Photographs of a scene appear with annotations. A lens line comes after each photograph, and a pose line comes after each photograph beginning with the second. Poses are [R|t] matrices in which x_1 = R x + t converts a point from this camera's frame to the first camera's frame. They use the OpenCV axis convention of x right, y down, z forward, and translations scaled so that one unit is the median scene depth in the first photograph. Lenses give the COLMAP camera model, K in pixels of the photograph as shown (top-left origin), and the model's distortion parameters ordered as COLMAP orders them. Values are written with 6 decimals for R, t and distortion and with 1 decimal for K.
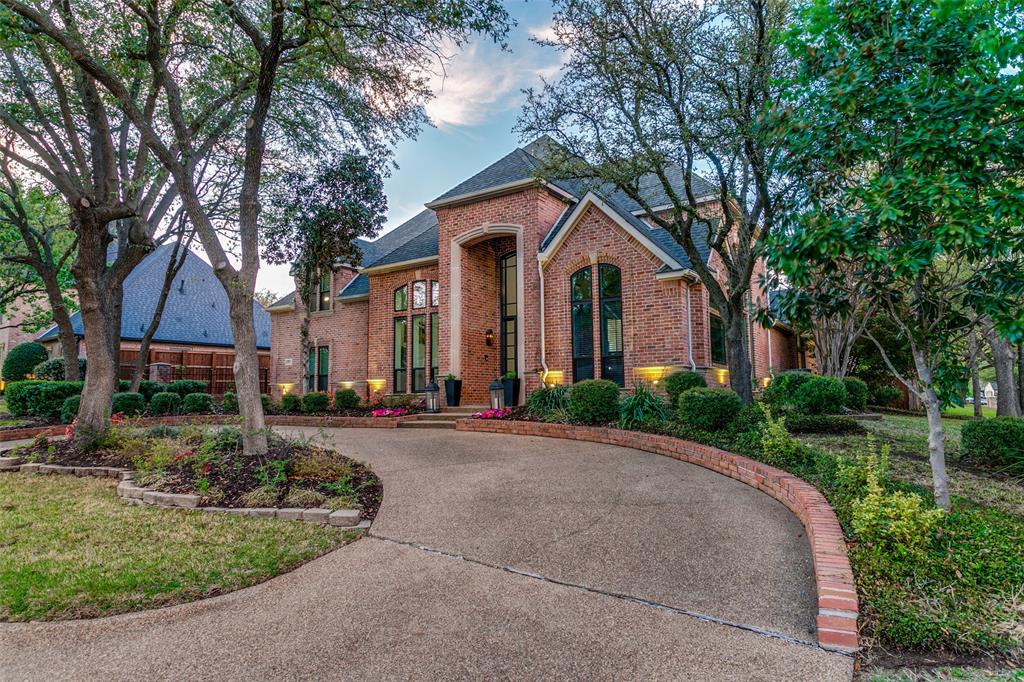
lens RADIAL K [[491.9, 0, 512.0], [0, 491.9, 341.0], [0, 0, 1]] dist [-0.001624, -0.000500]
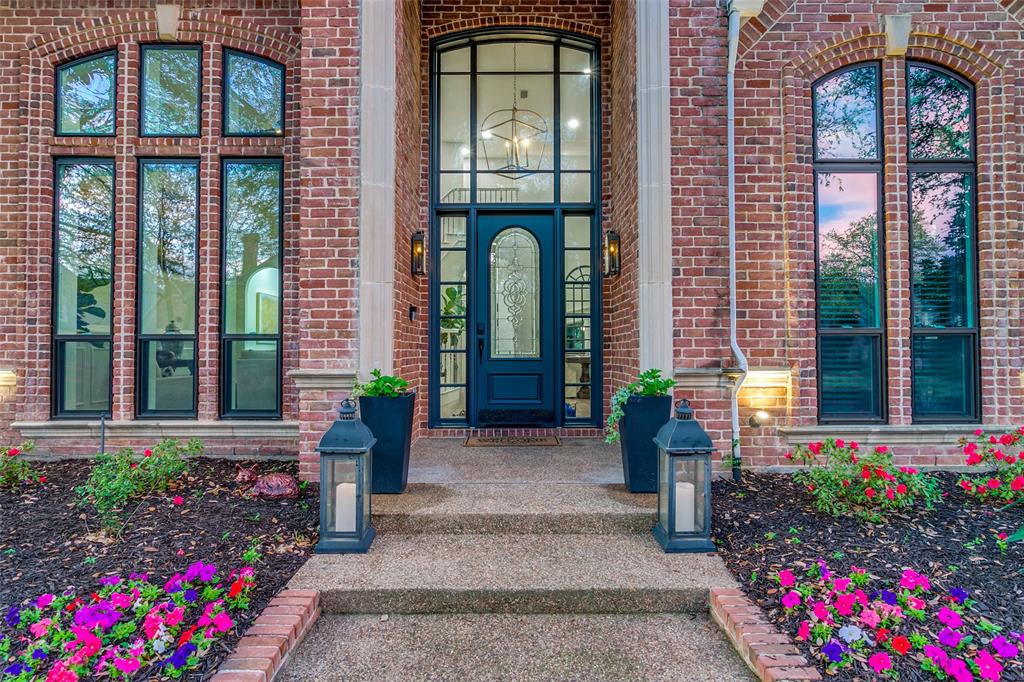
lens RADIAL K [[491.9, 0, 512.0], [0, 491.9, 341.0], [0, 0, 1]] dist [-0.001624, -0.000500]
pose [[0.838941, 0.017446, 0.543942, -0.175171], [-0.063502, 0.995797, 0.066002, 0.024342], [-0.540505, -0.089913, 0.836523, 0.628622]]
